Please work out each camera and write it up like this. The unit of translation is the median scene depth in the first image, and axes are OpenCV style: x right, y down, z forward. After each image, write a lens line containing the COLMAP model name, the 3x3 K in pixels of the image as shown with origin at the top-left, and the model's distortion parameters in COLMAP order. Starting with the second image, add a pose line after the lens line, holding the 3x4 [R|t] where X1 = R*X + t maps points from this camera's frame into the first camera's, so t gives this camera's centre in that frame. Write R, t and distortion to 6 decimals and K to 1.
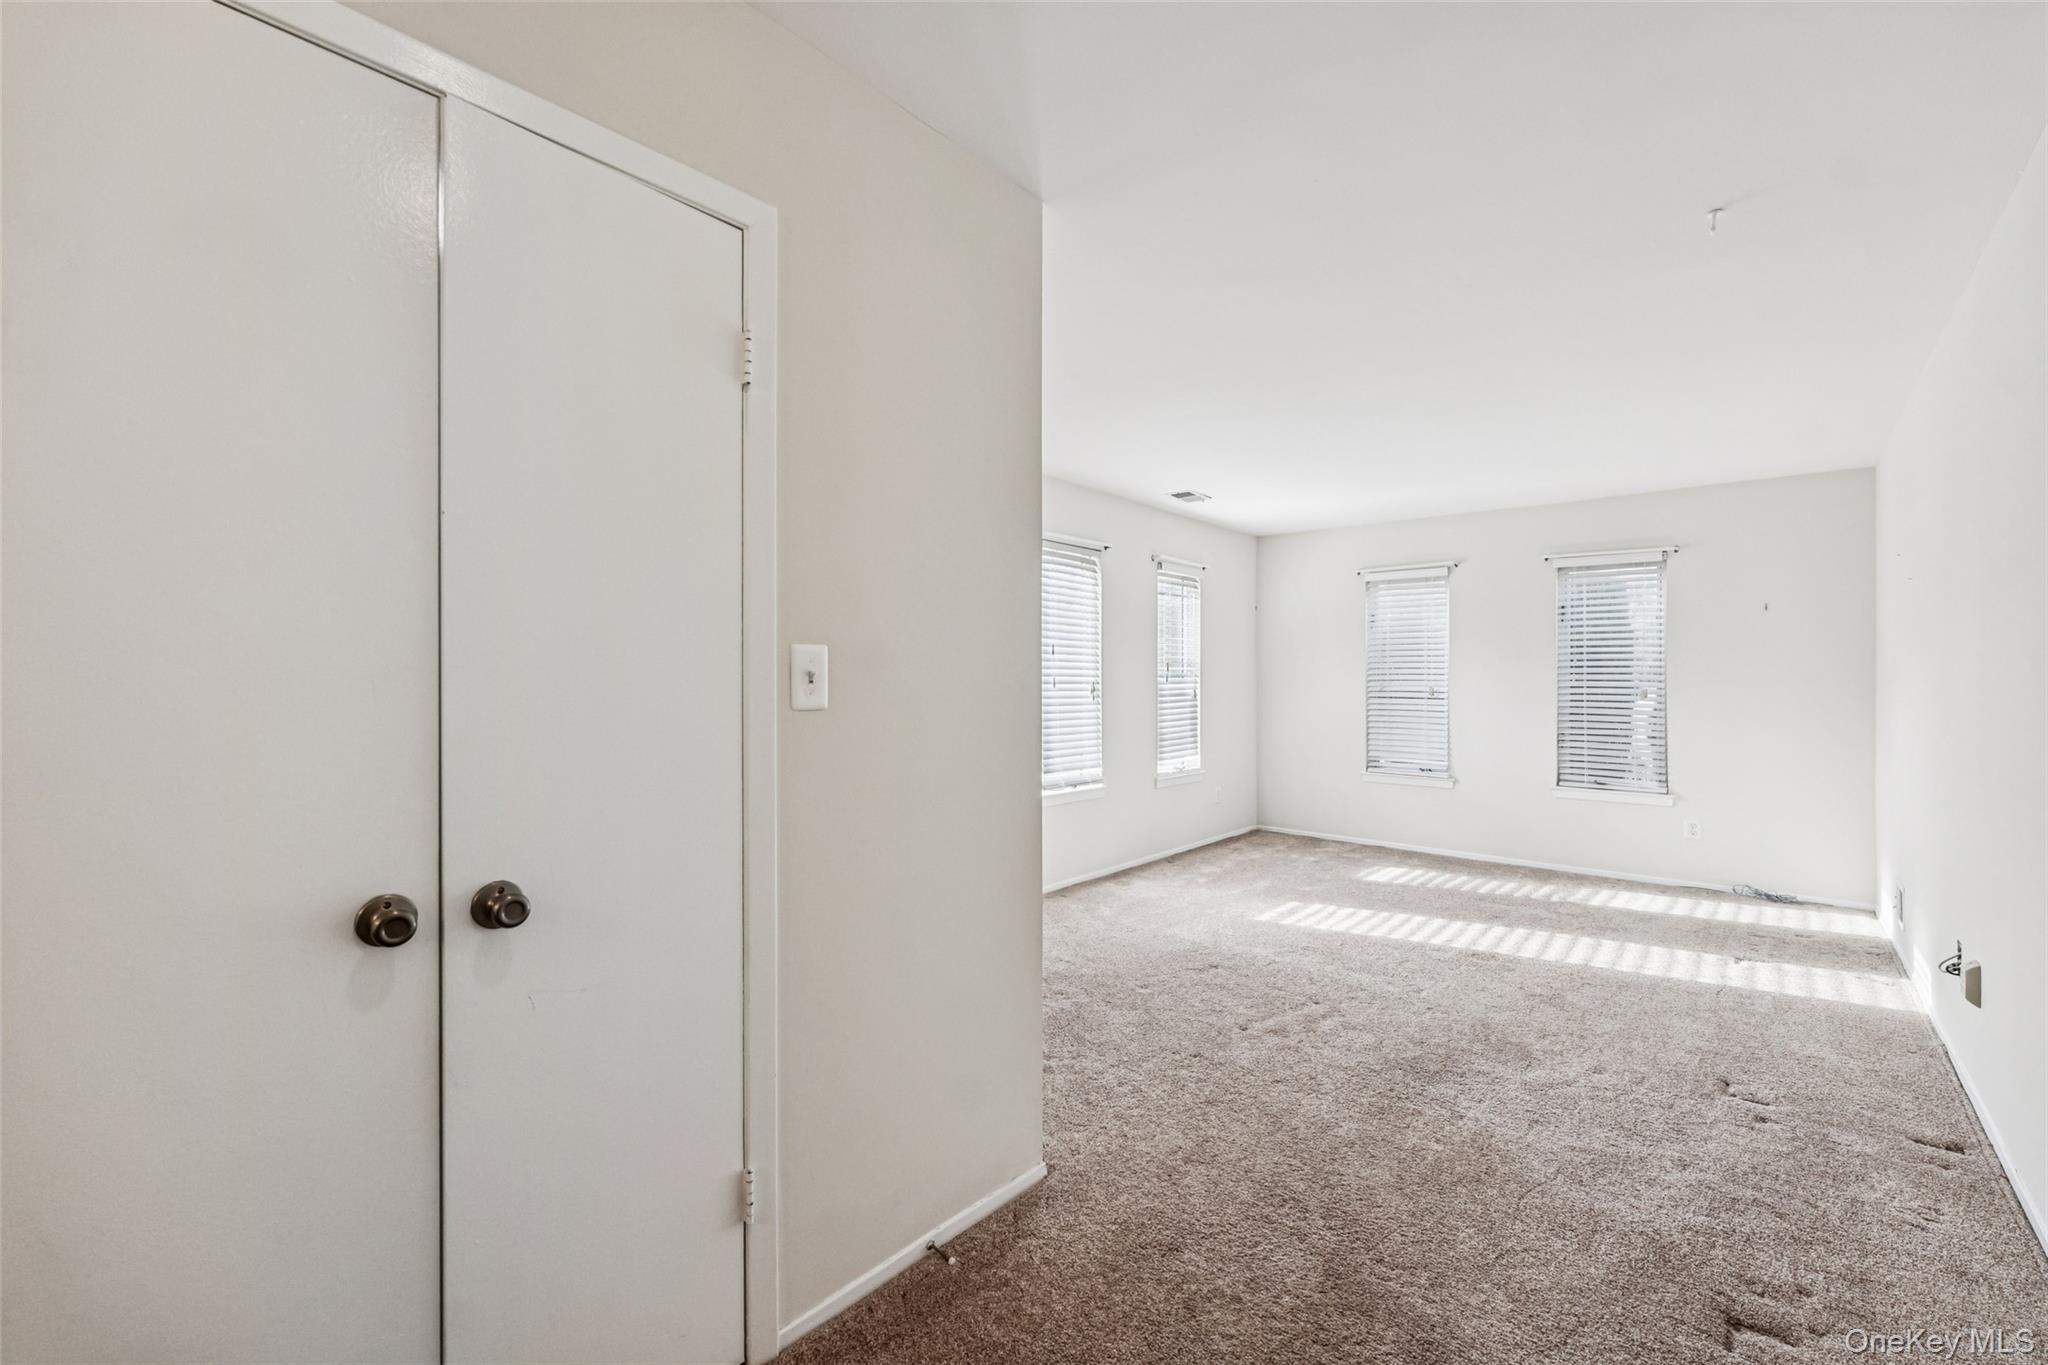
lens RADIAL K [[857.4, 0, 1022.1], [0, 857.4, 685.0], [0, 0, 1]] dist [0.000311, -0.000392]
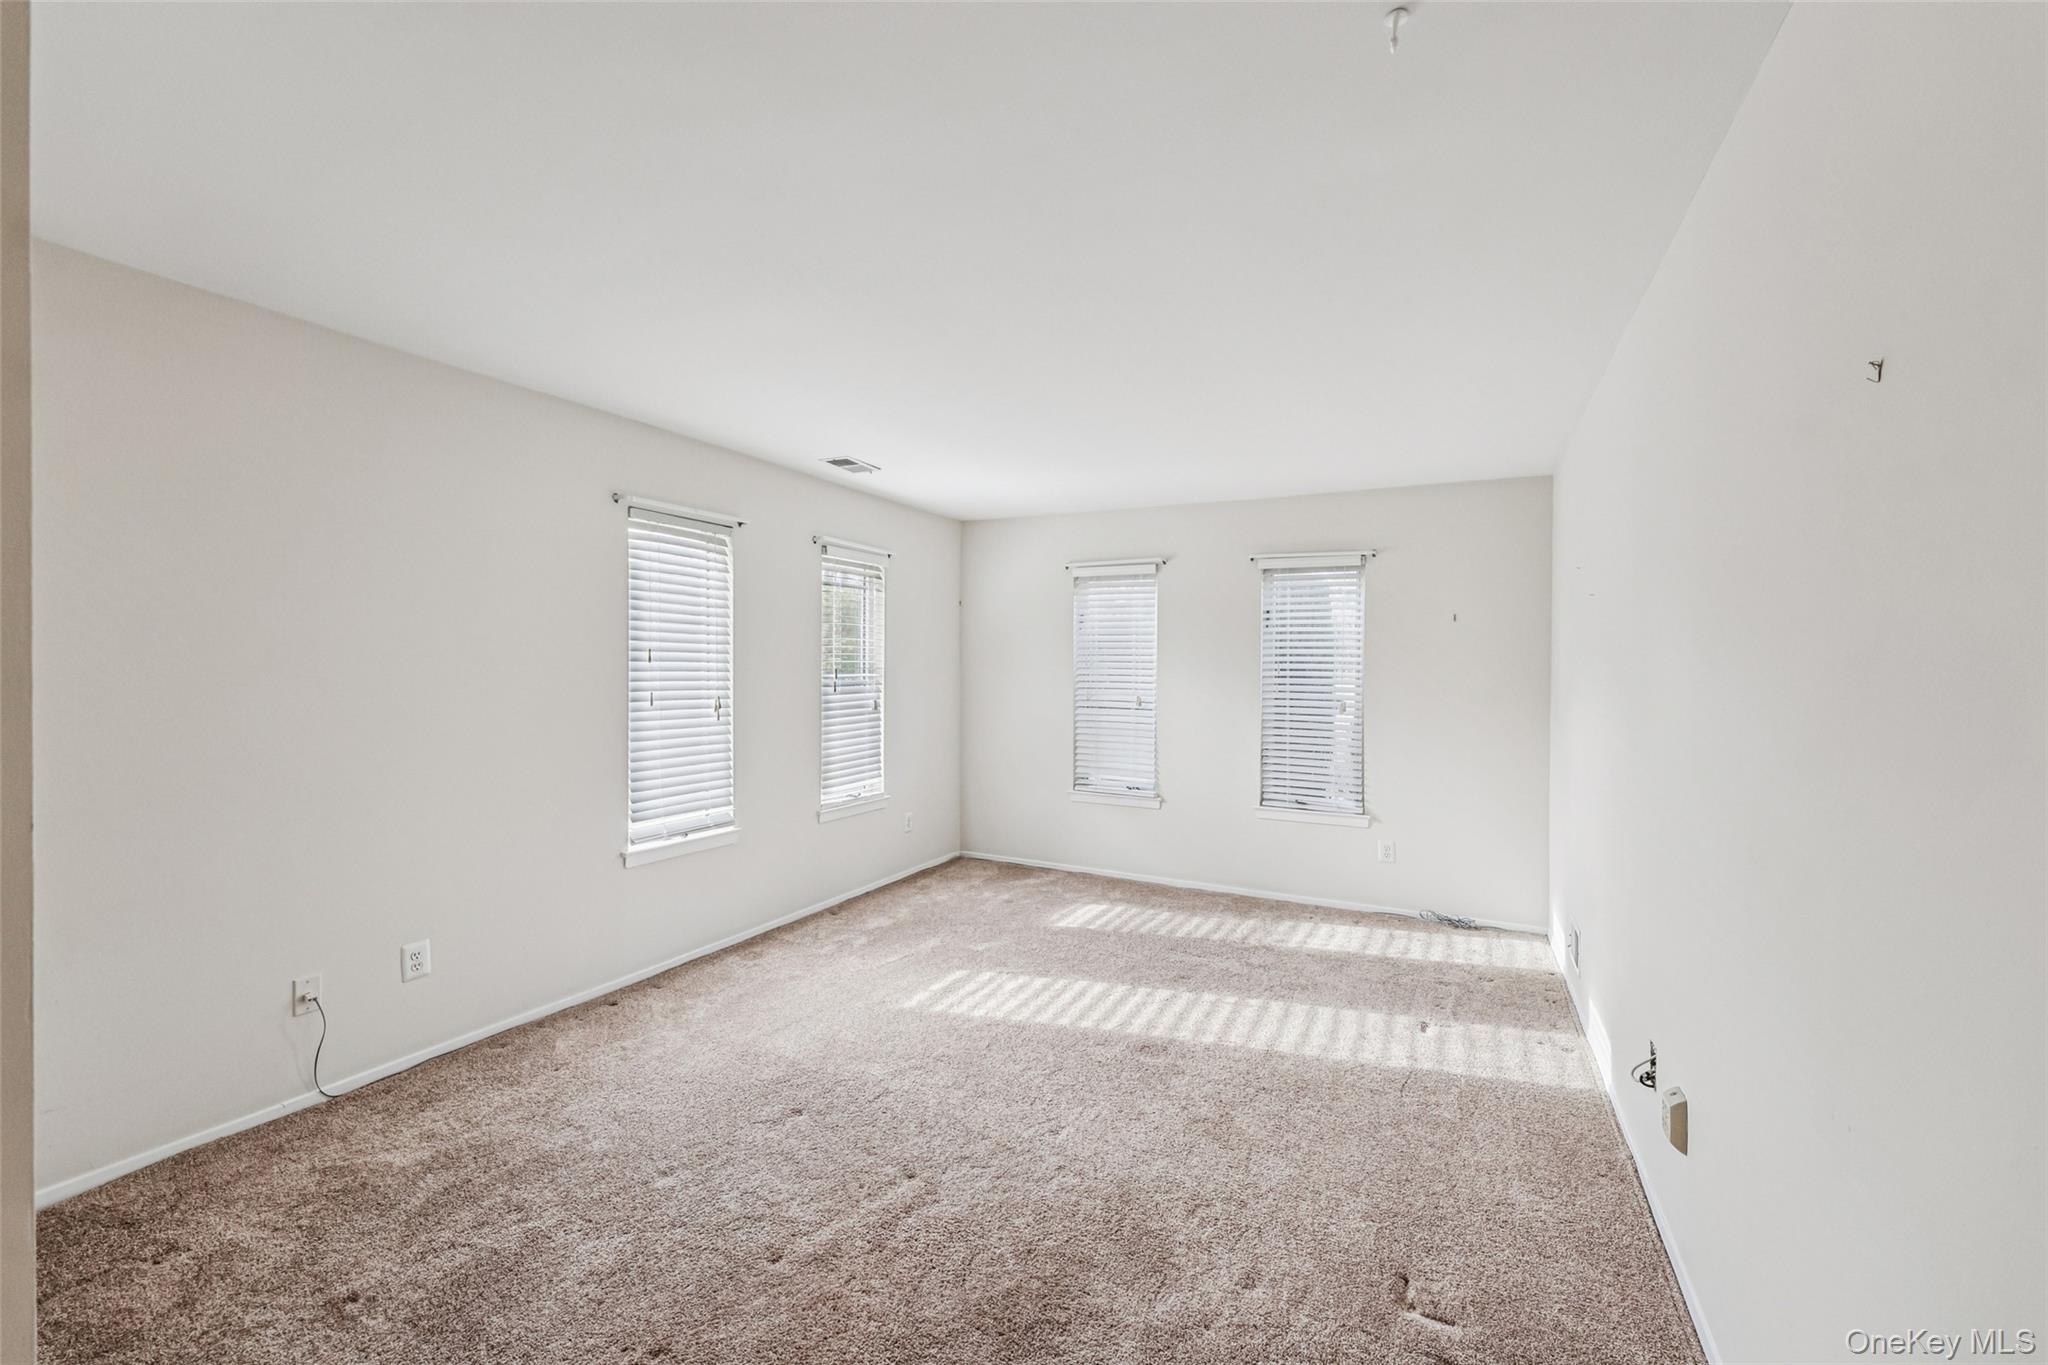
lens RADIAL K [[839.7, 0, 1026.8], [0, 839.7, 678.5], [0, 0, 1]] dist [0.001985, -0.000381]
pose [[0.970008, 0.001765, 0.243066, 0.169413], [-0.004603, 0.999928, 0.011108, -0.029585], [-0.243028, -0.011894, 0.969946, 0.197712]]
